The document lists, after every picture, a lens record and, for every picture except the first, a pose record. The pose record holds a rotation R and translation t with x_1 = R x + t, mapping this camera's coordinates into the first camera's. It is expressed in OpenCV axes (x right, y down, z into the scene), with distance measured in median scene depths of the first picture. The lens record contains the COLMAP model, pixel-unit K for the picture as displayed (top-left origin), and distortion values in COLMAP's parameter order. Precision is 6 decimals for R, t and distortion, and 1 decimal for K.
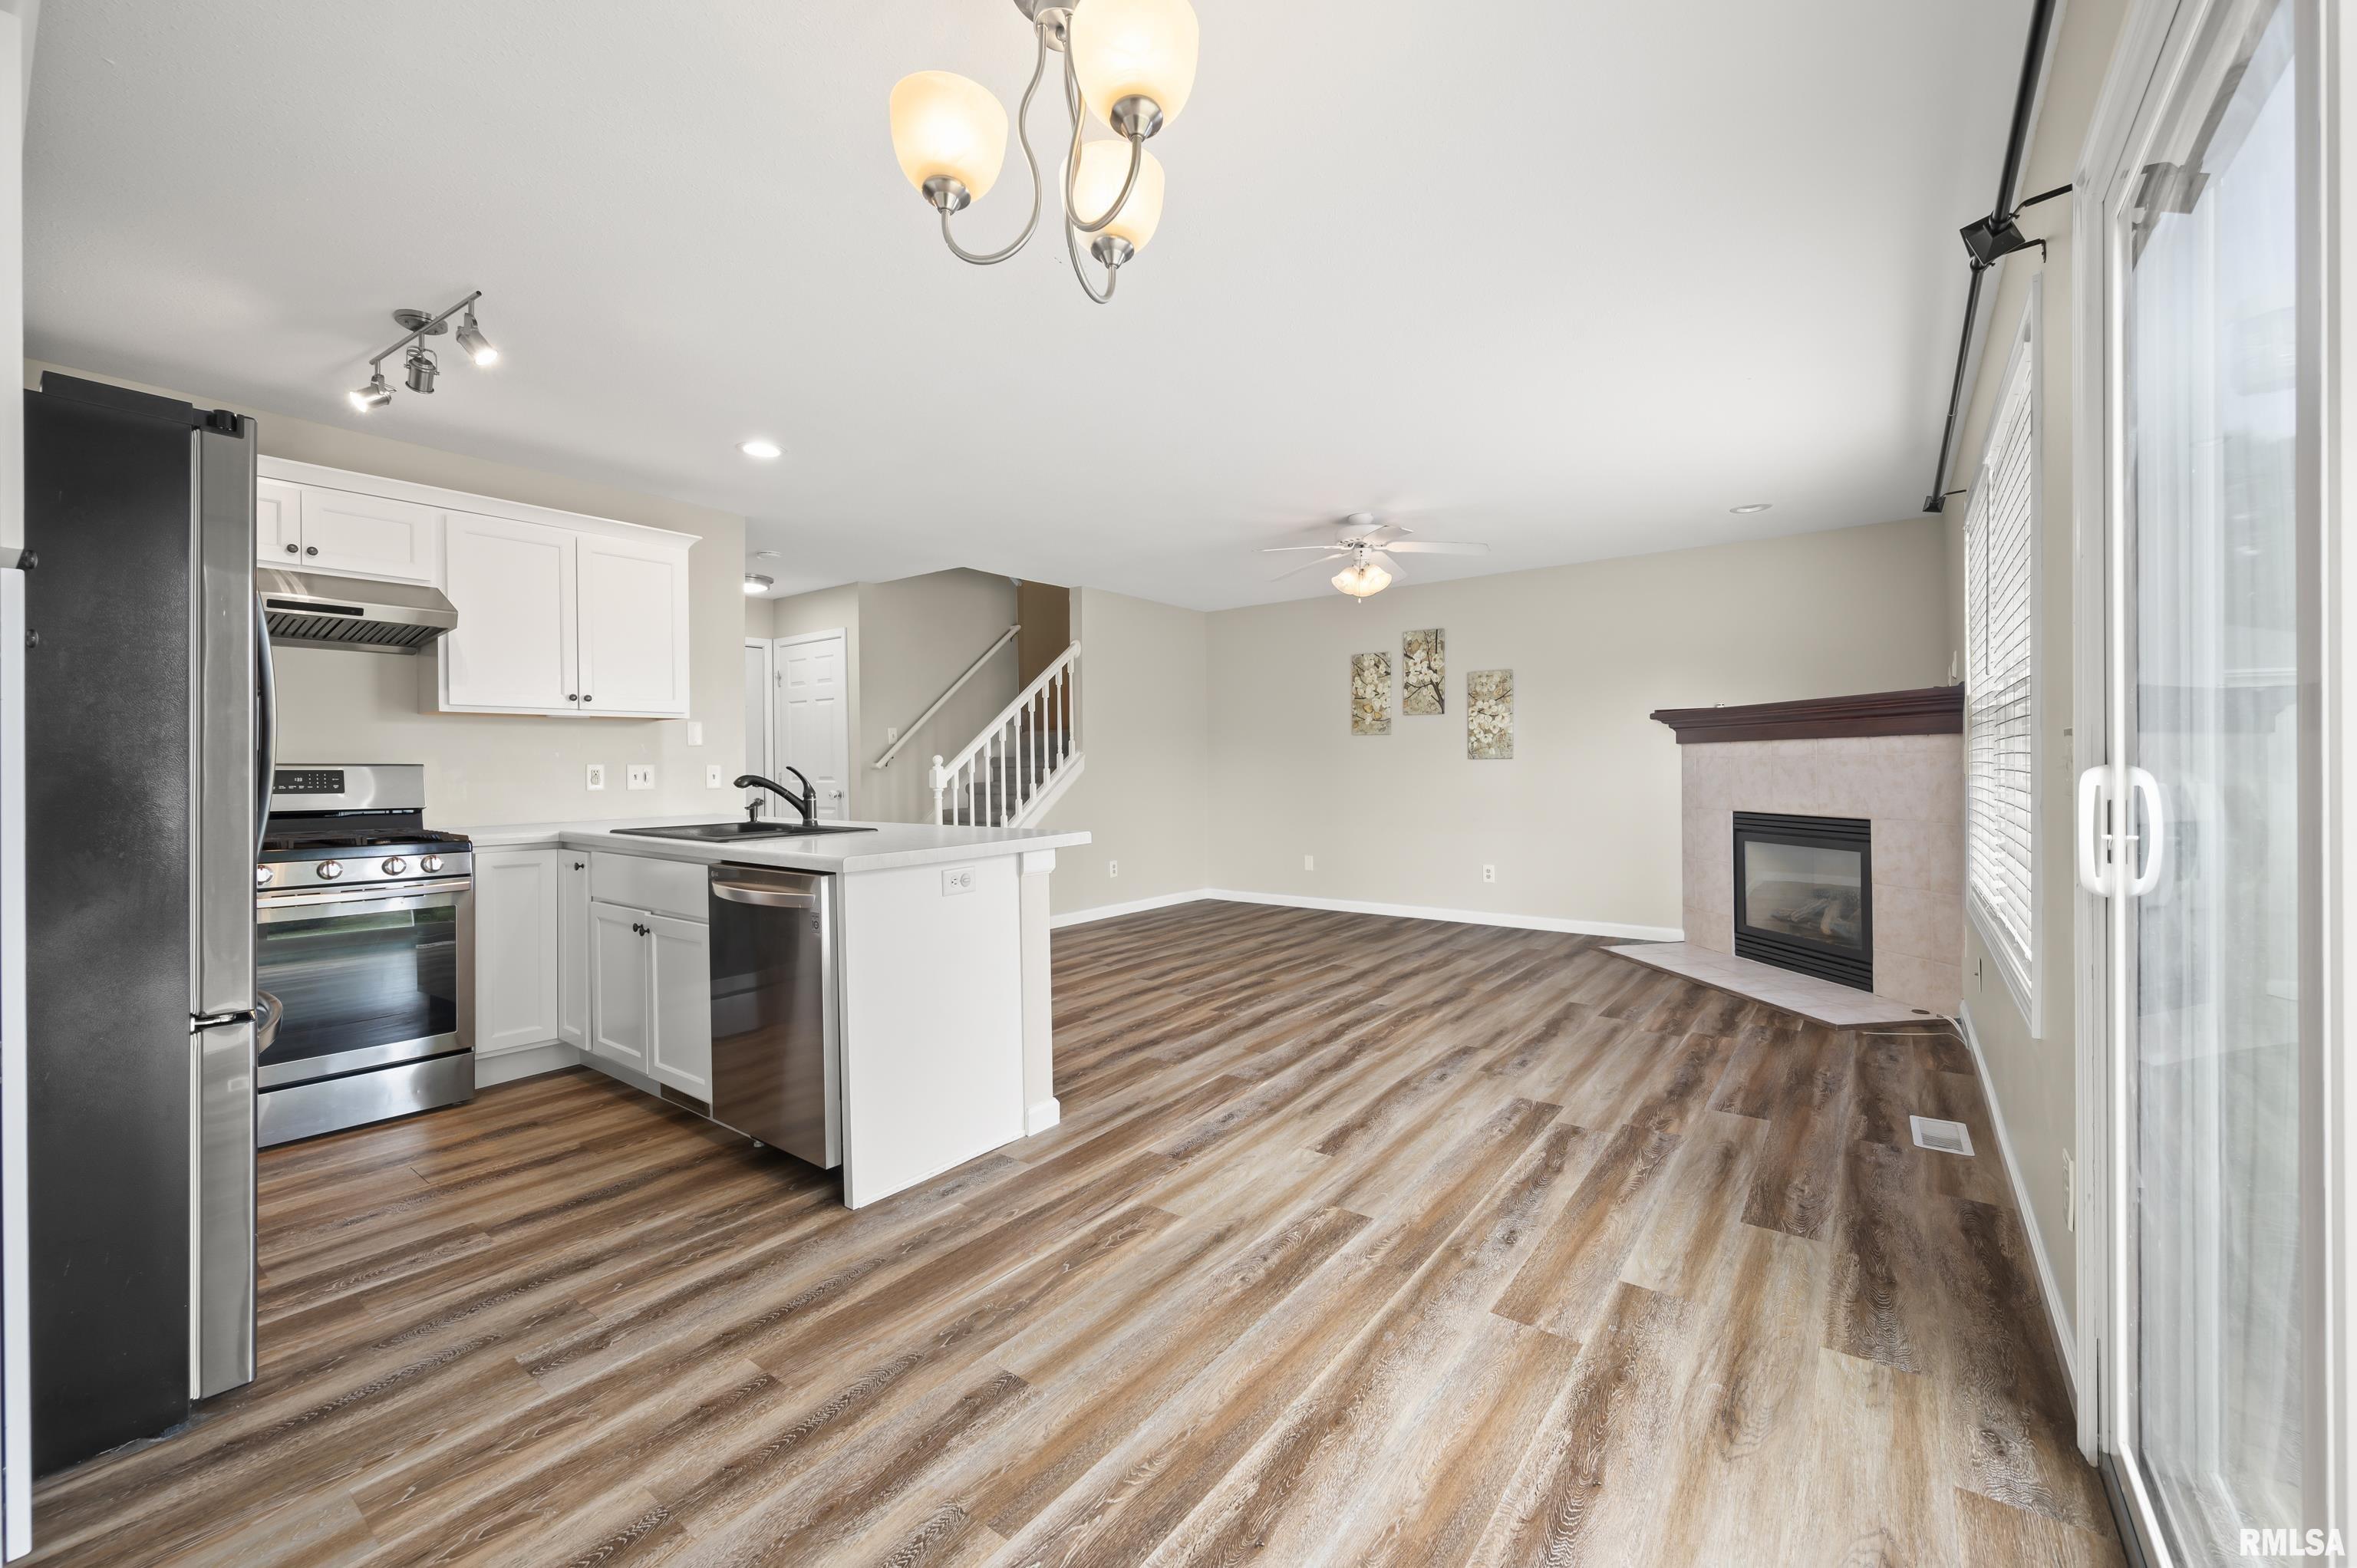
lens RADIAL K [[939.3, 0, 1182.3], [0, 939.3, 773.2], [0, 0, 1]] dist [-0.002571, -0.000133]
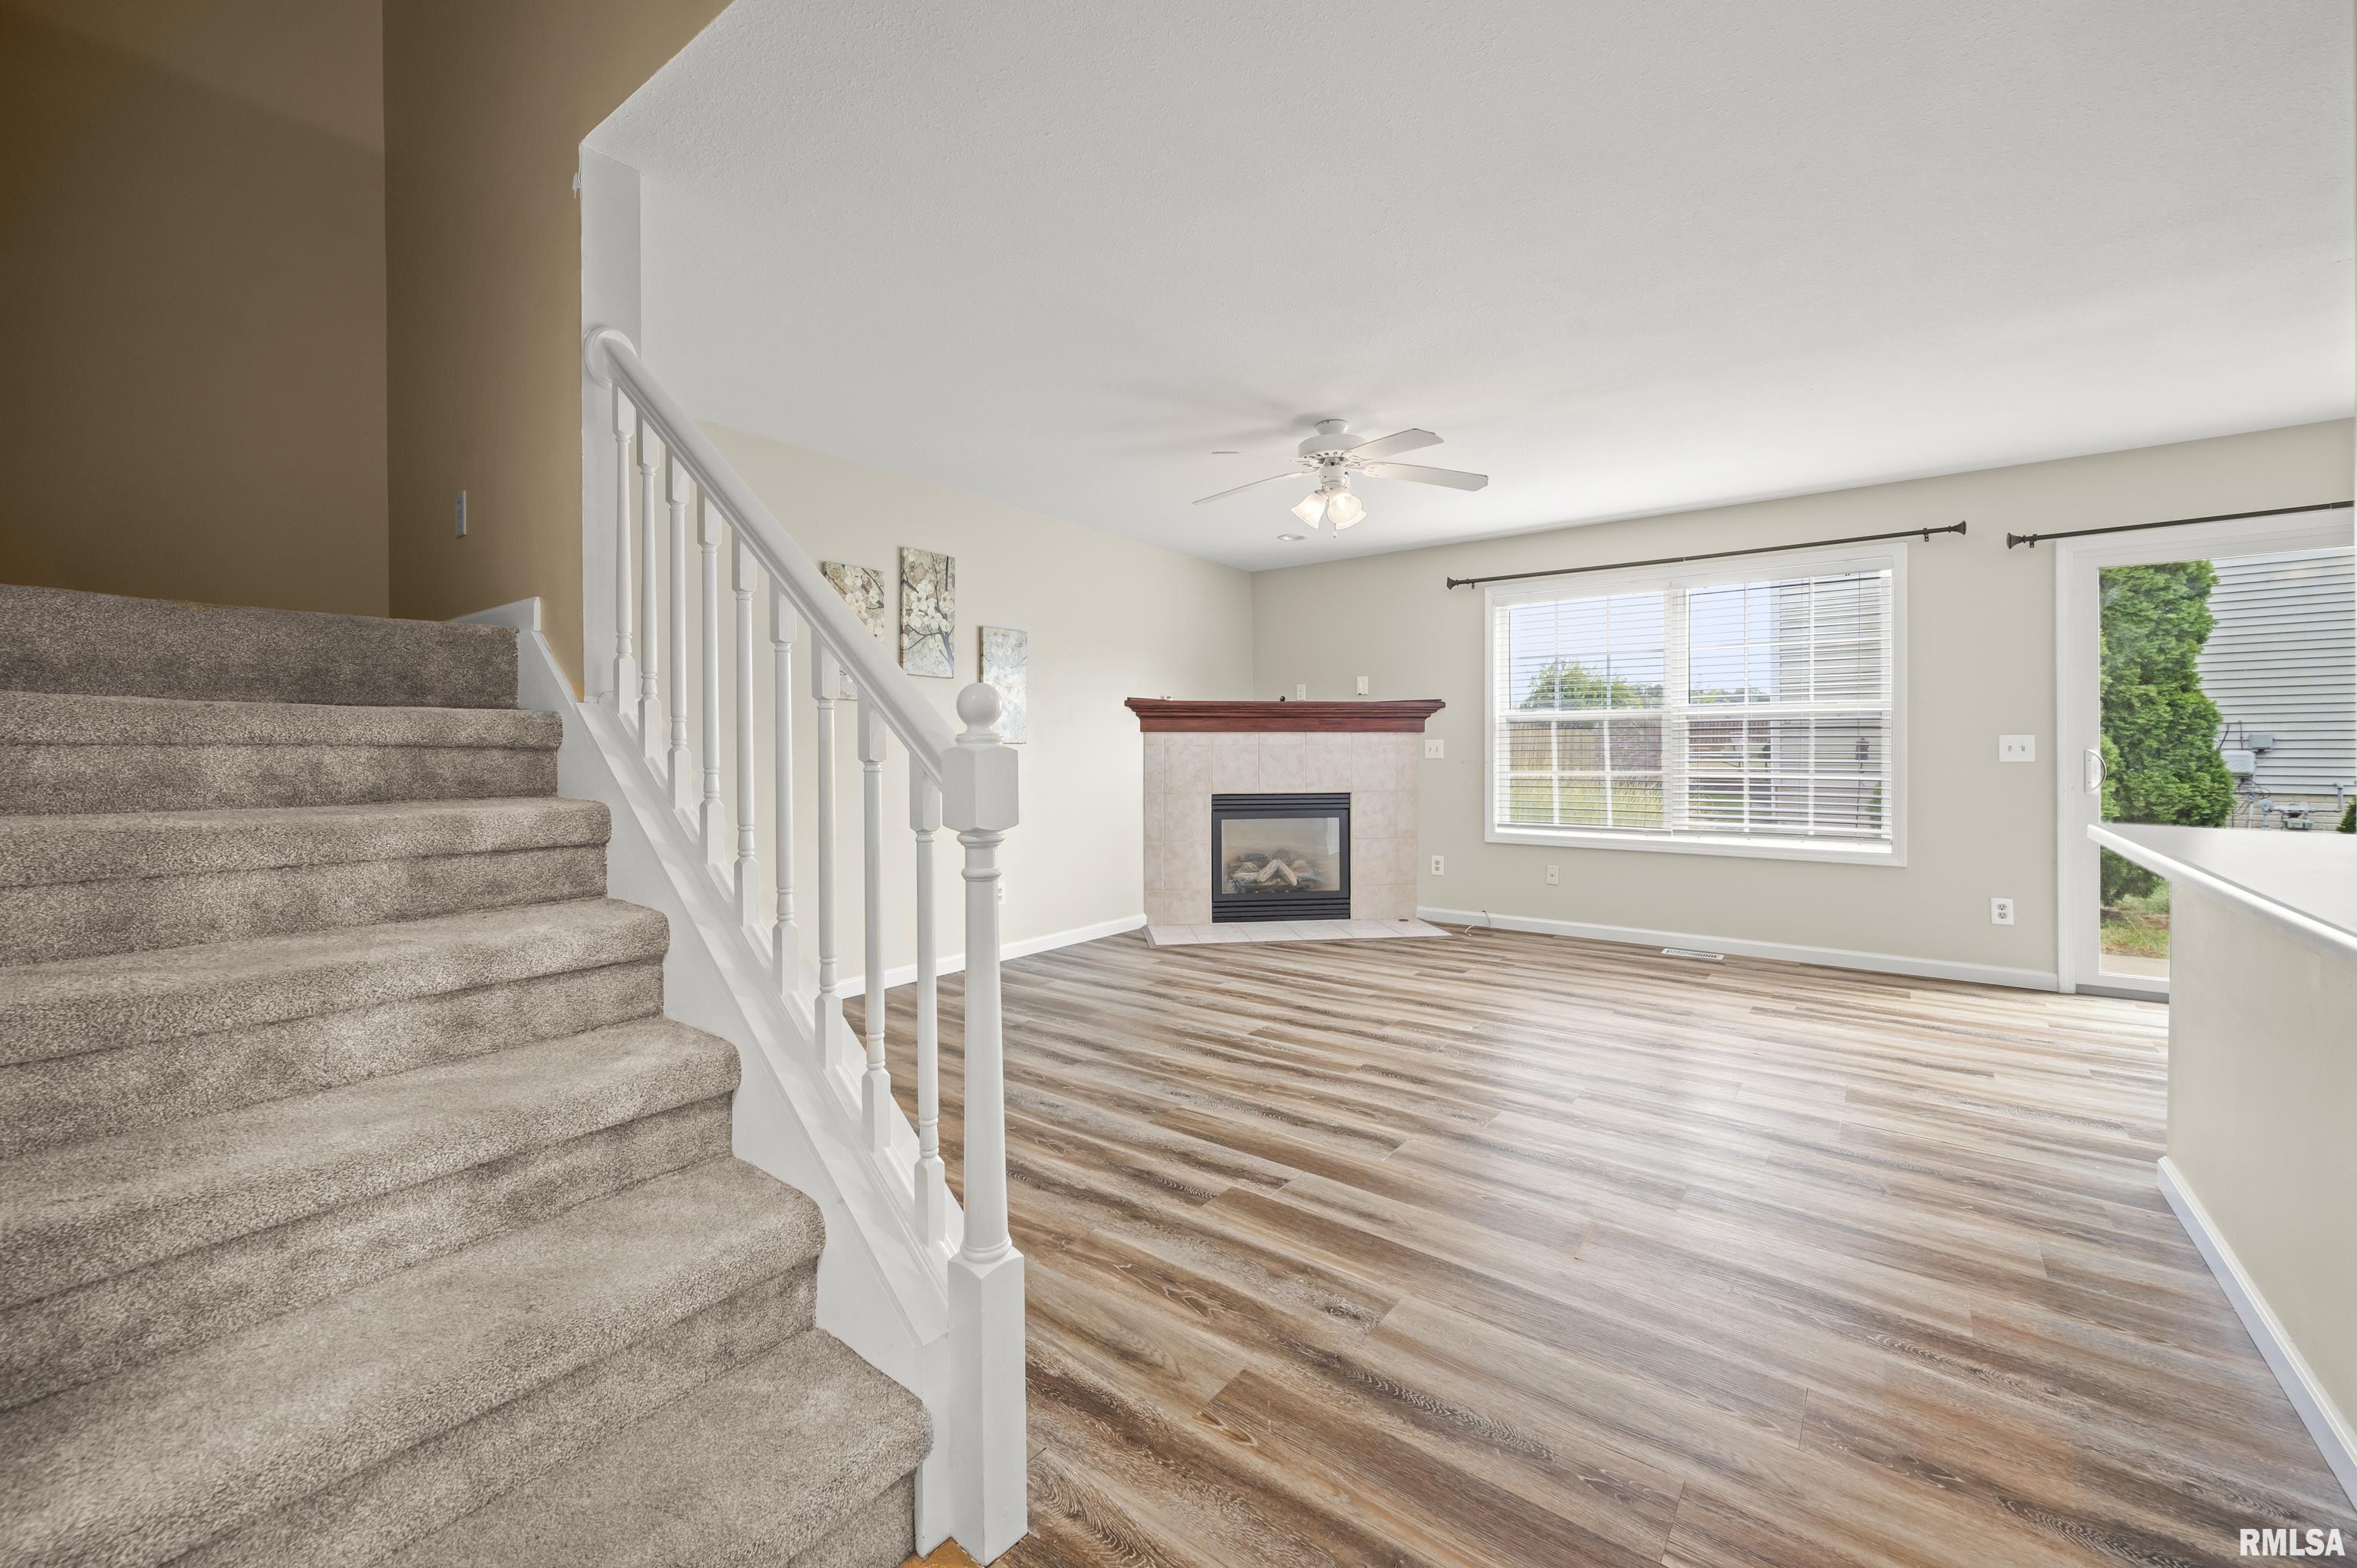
lens RADIAL K [[939.3, 0, 1181.2], [0, 939.3, 762.0], [0, 0, 1]] dist [-0.002571, -0.000133]
pose [[0.010143, -0.003773, 0.999941, -0.493767], [0.008982, 0.999953, 0.003682, -0.001627], [-0.999908, 0.008944, 0.010177, 0.954647]]
